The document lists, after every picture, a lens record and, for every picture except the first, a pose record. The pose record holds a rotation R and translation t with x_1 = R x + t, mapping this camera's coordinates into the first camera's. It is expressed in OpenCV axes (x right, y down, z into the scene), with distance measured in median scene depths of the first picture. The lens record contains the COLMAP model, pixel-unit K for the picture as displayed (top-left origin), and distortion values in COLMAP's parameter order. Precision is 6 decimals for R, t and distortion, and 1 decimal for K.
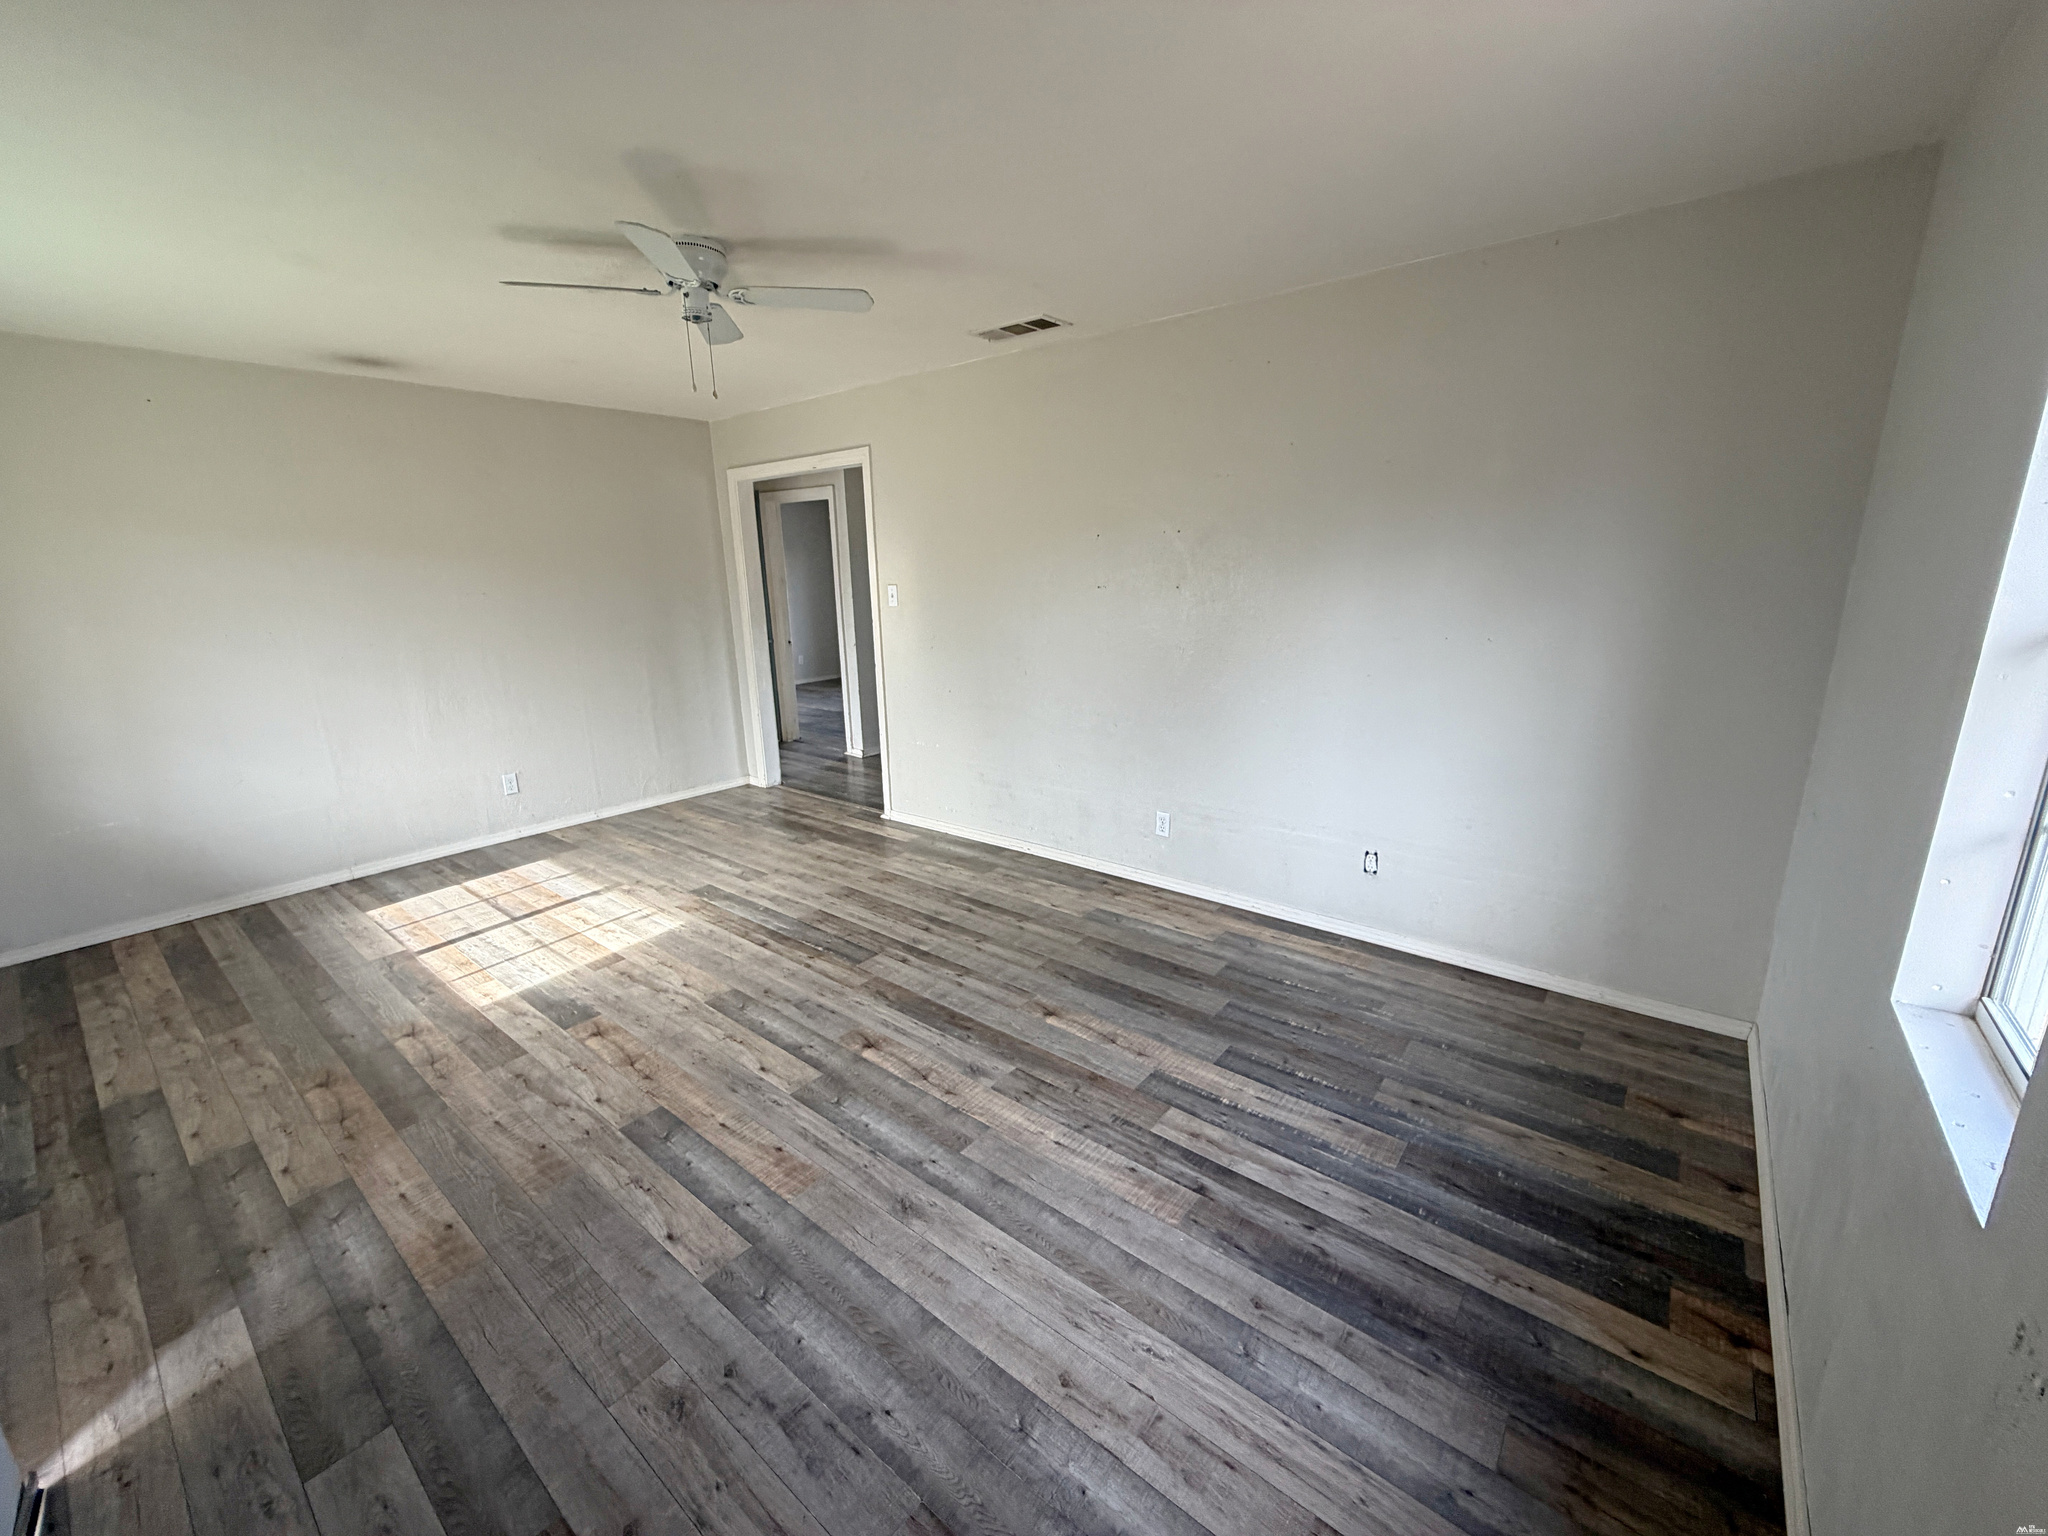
lens RADIAL K [[823.1, 0, 1024.0], [0, 823.1, 768.0], [0, 0, 1]] dist [-0.001583, 0.000551]
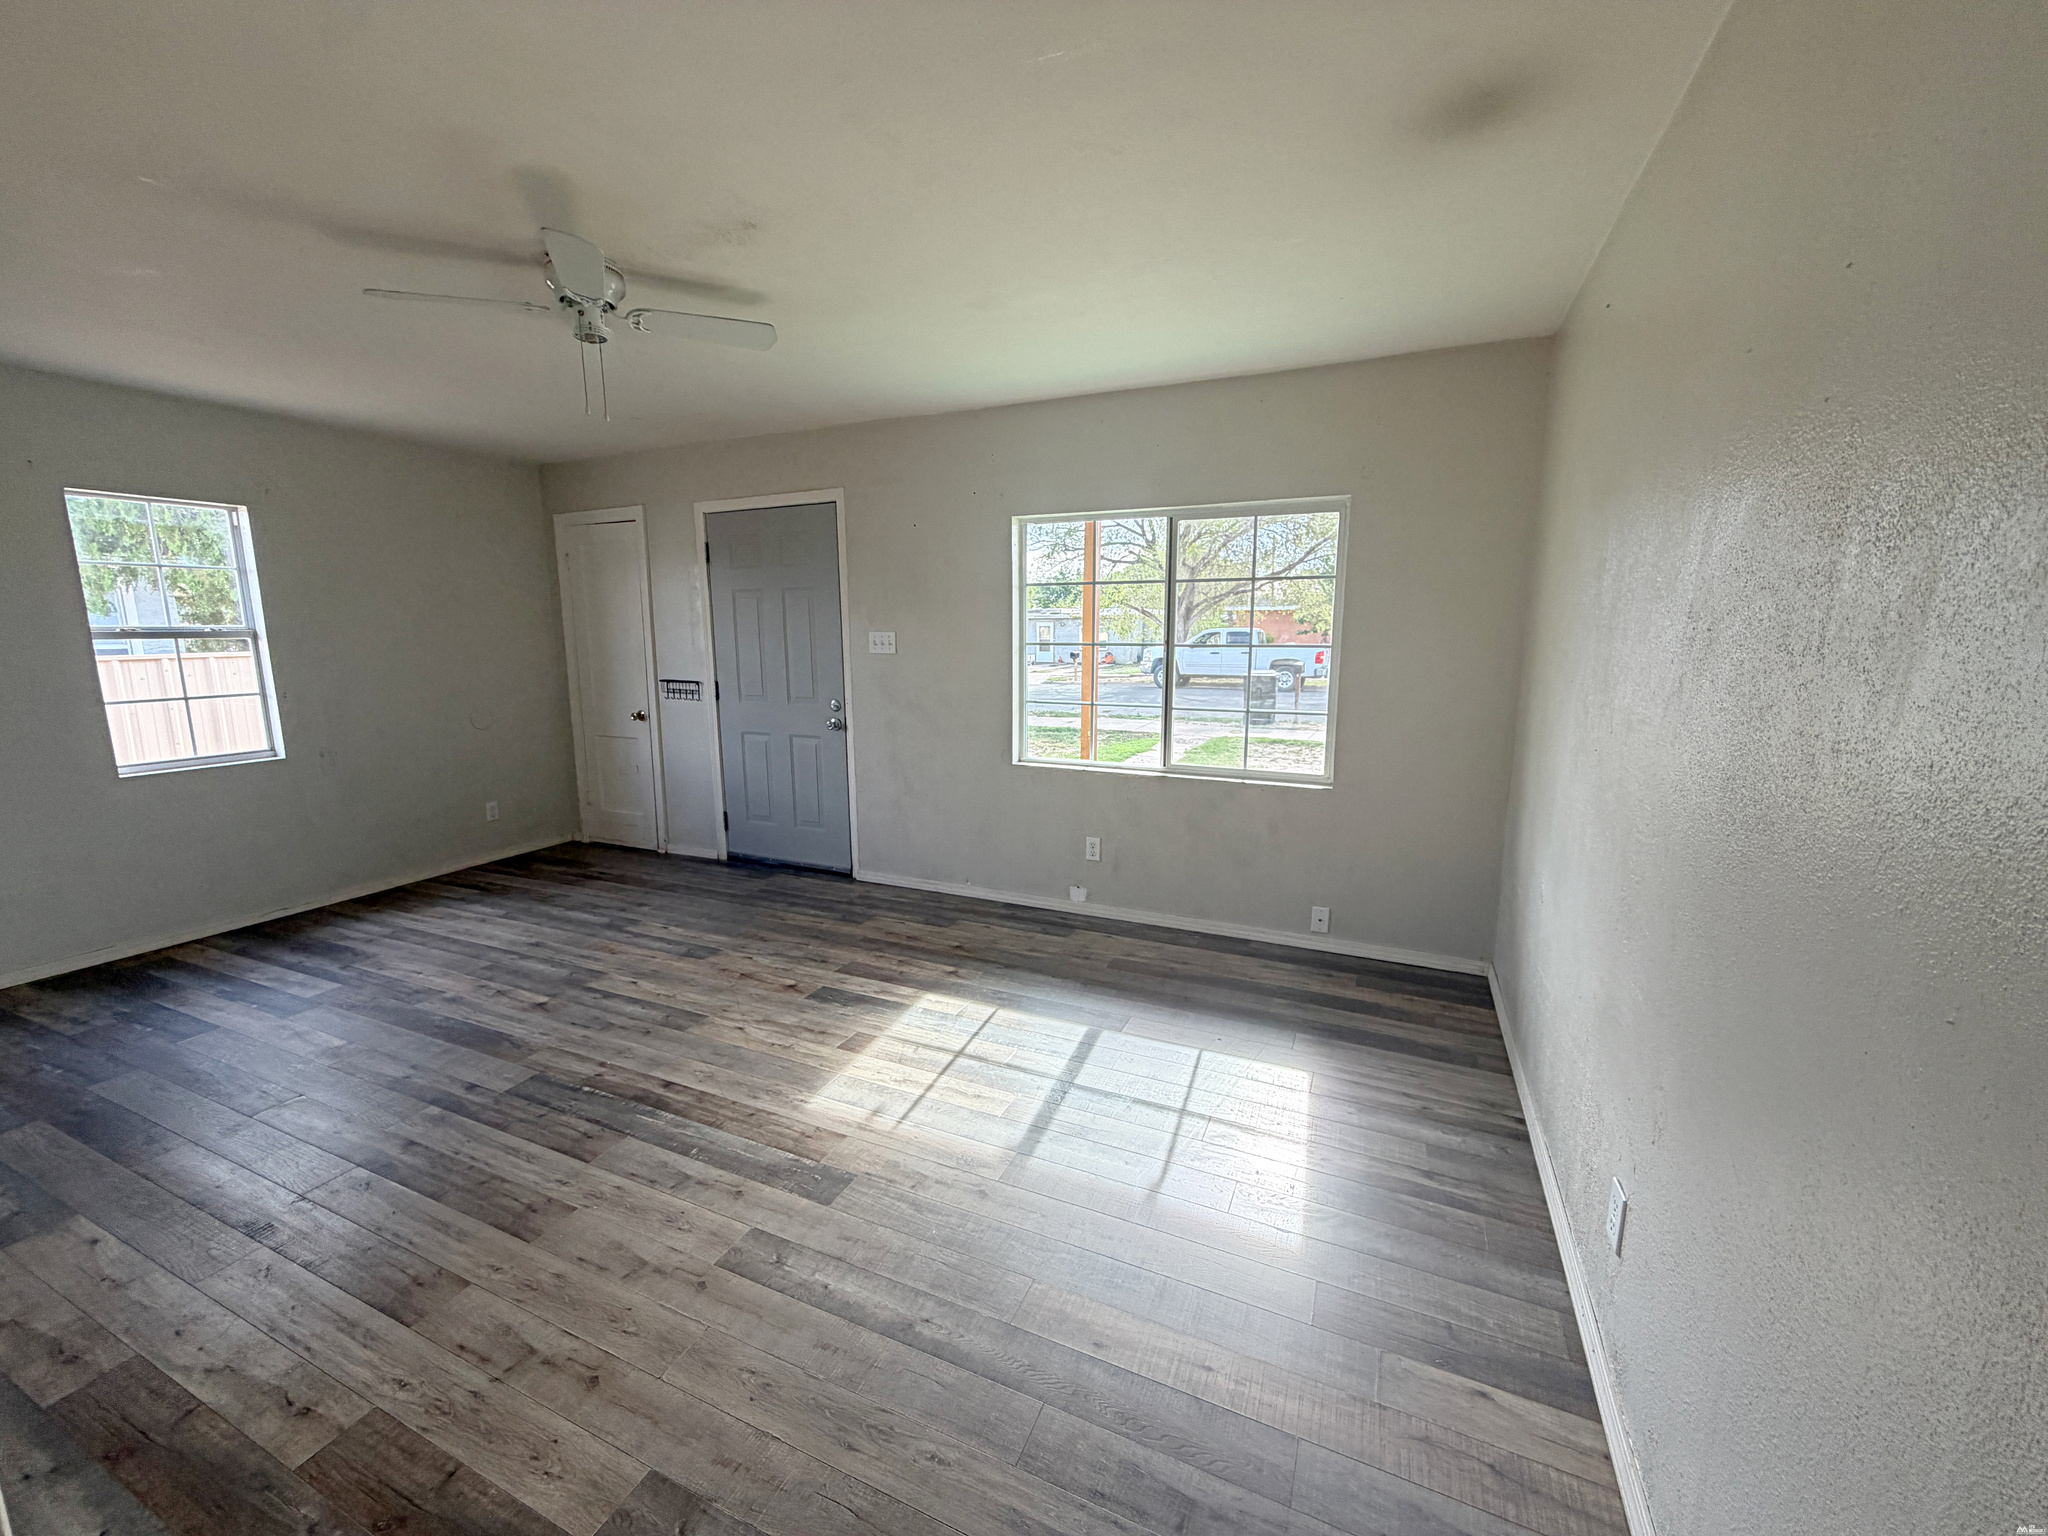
lens RADIAL K [[823.1, 0, 1024.0], [0, 823.1, 768.0], [0, 0, 1]] dist [-0.001583, 0.000551]
pose [[-0.968774, 0.066695, -0.238807, -0.576935], [-0.035116, 0.916528, 0.398427, -0.451268], [0.245447, 0.394371, -0.885566, 1.999008]]
